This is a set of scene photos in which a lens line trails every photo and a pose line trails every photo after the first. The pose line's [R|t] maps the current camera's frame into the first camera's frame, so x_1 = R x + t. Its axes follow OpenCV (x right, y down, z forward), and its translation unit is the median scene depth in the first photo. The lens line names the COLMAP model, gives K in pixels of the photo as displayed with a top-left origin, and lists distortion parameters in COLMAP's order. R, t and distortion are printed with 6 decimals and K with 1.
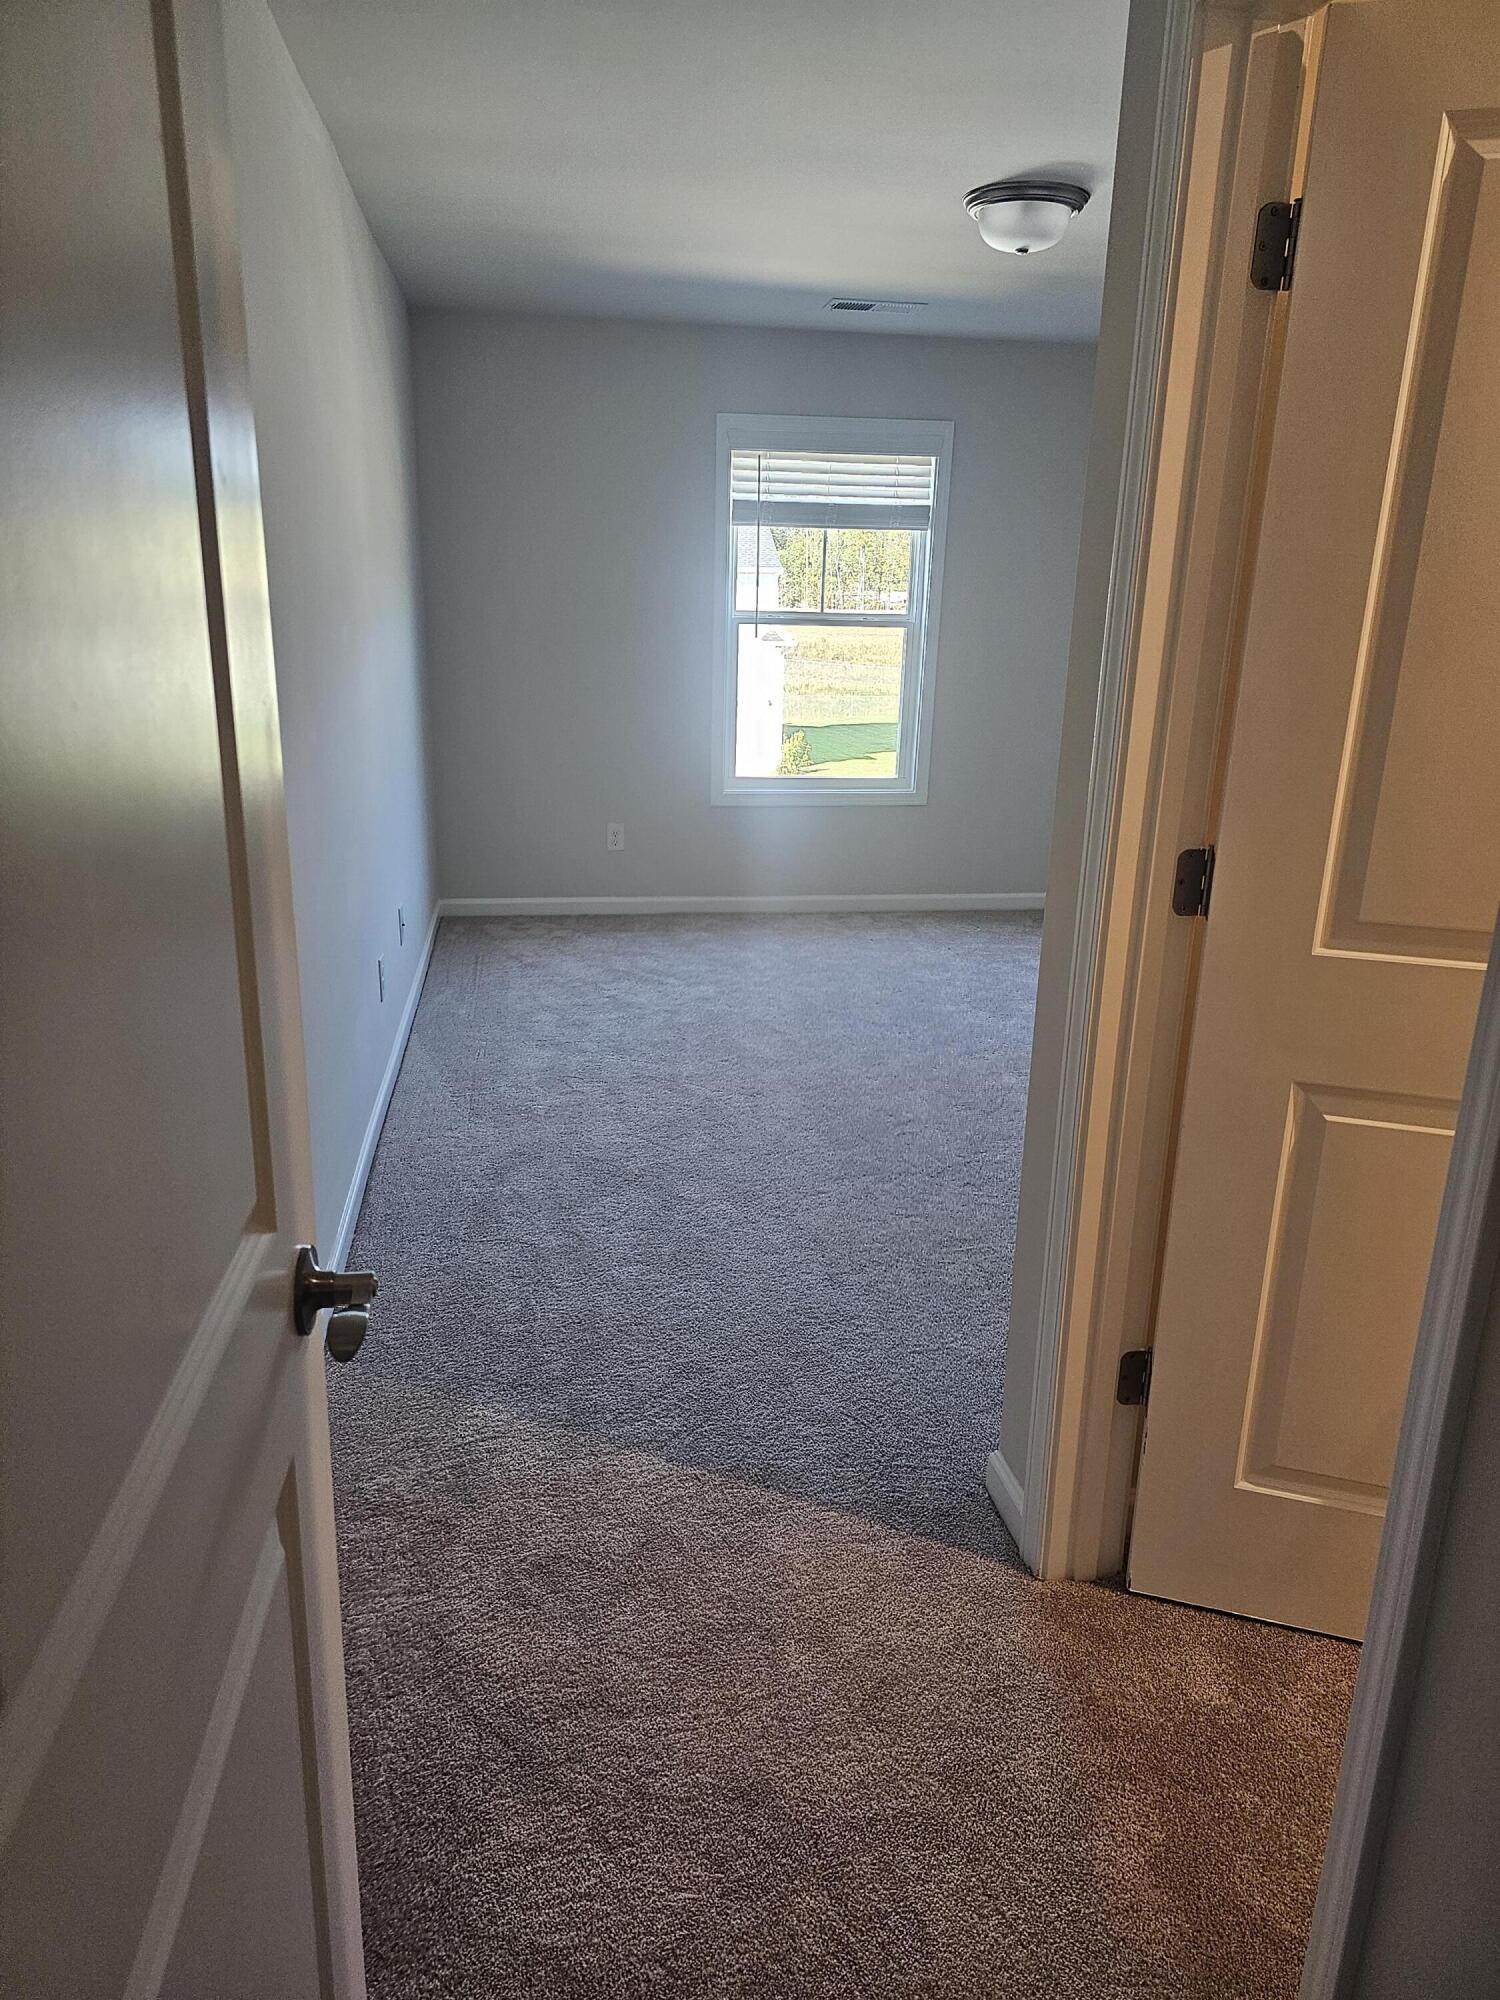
lens RADIAL K [[1337.1, 0, 736.3], [0, 1337.1, 1000.0], [0, 0, 1]] dist [0.046424, -0.030621]
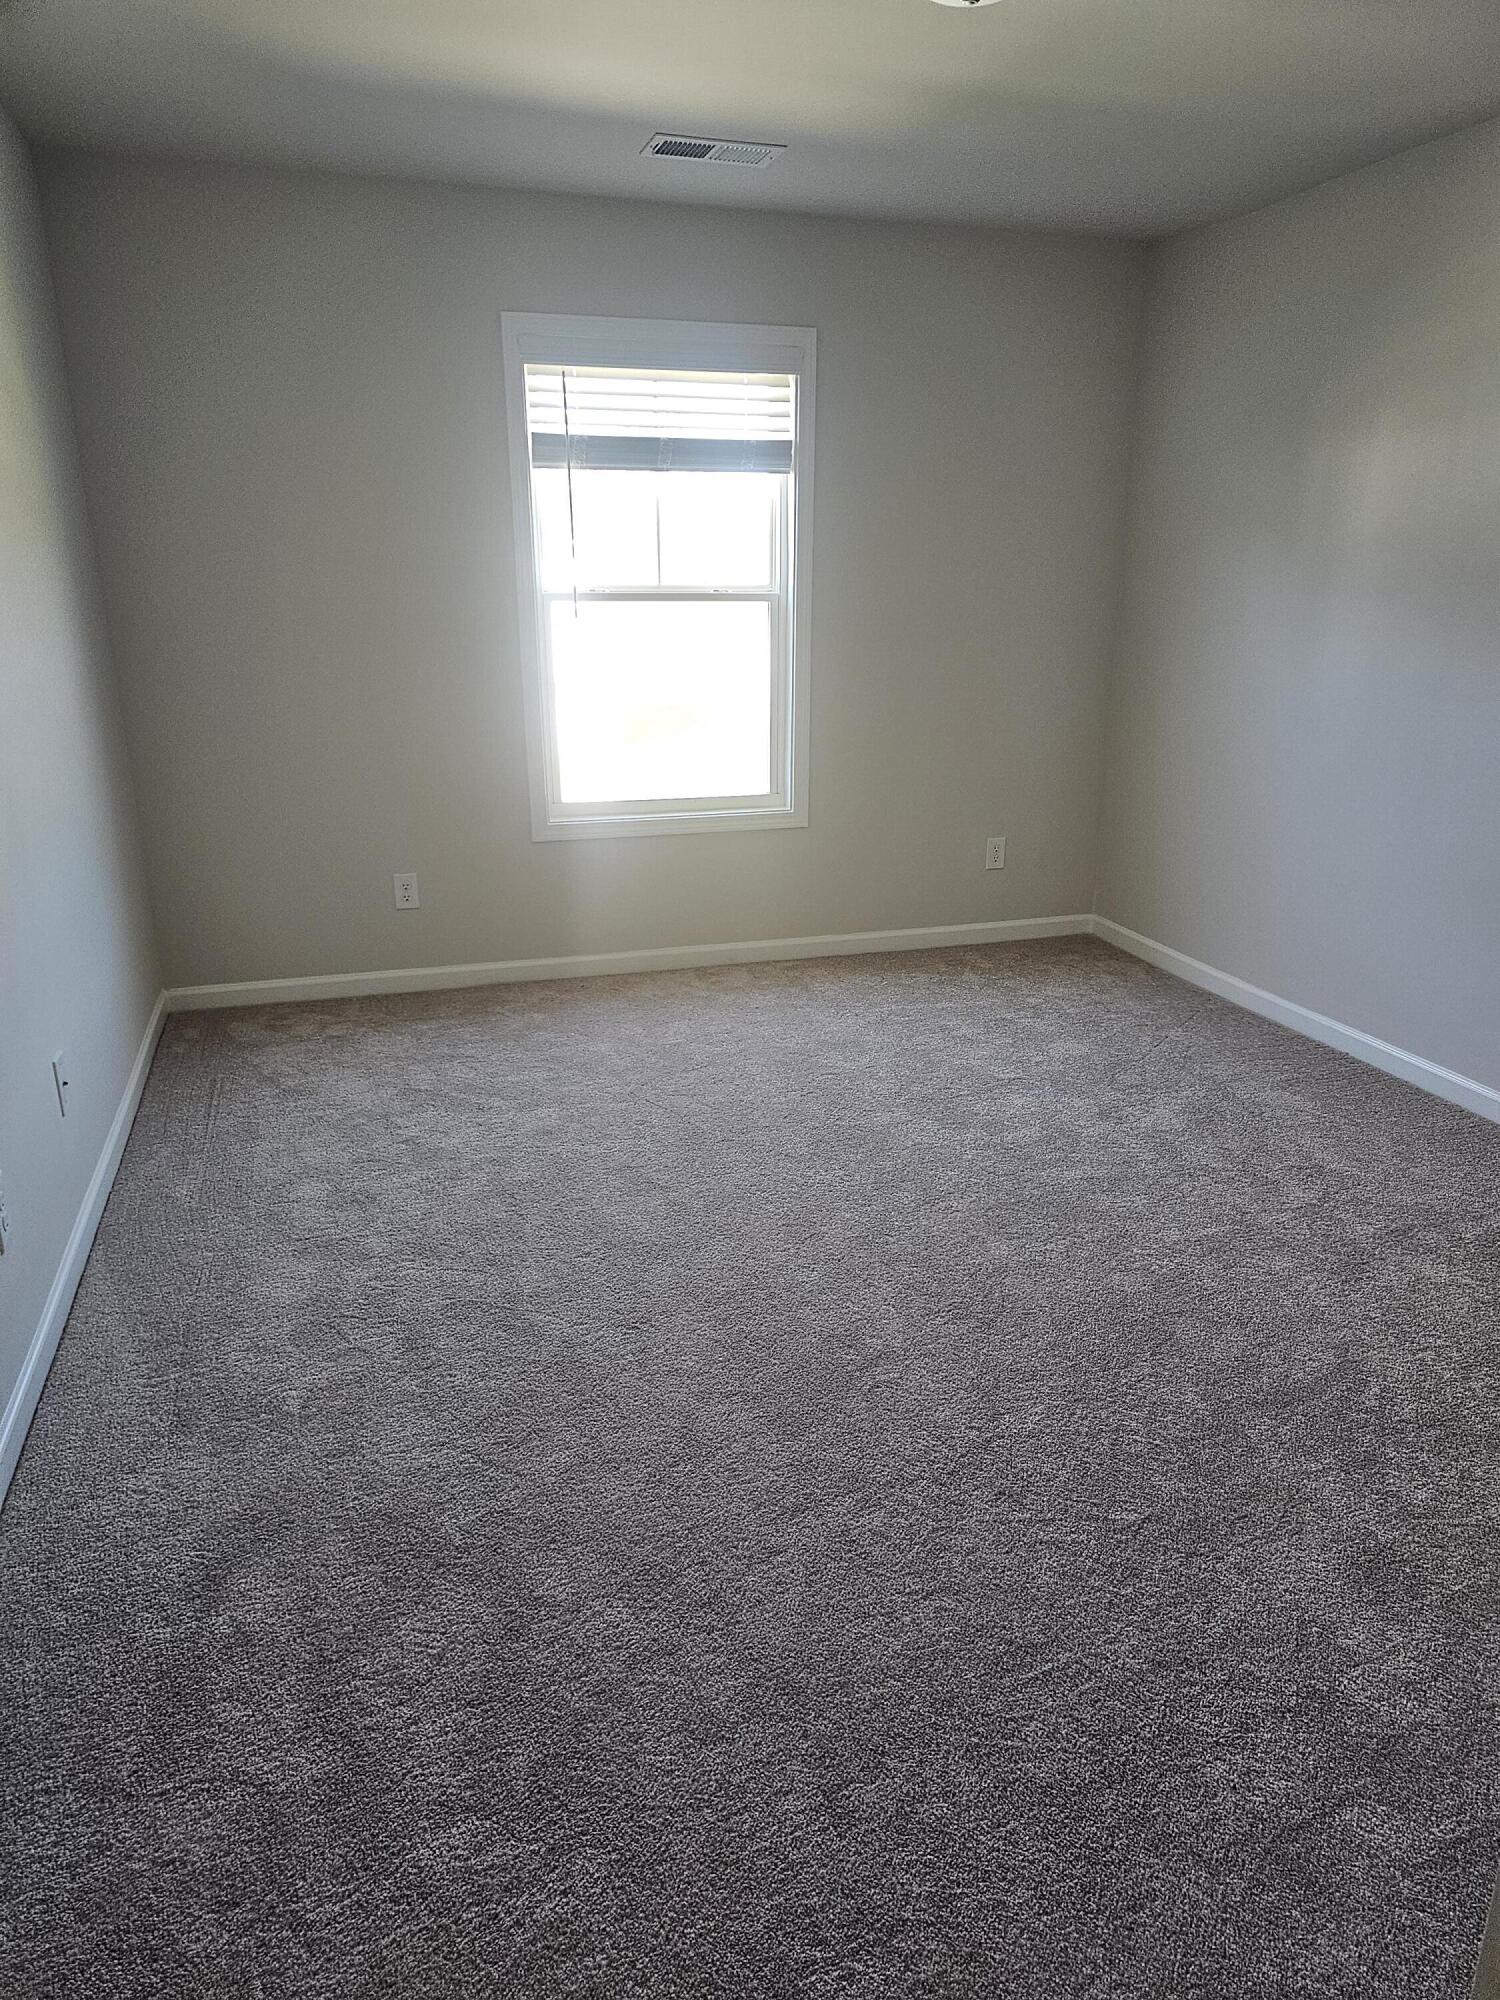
lens RADIAL K [[1337.1, 0, 769.6], [0, 1337.1, 1001.9], [0, 0, 1]] dist [0.046424, -0.030621]
pose [[0.986147, -0.071285, 0.149775, -0.007451], [0.068119, 0.997334, 0.026173, -0.076501], [-0.151242, -0.015607, 0.988374, 0.264035]]
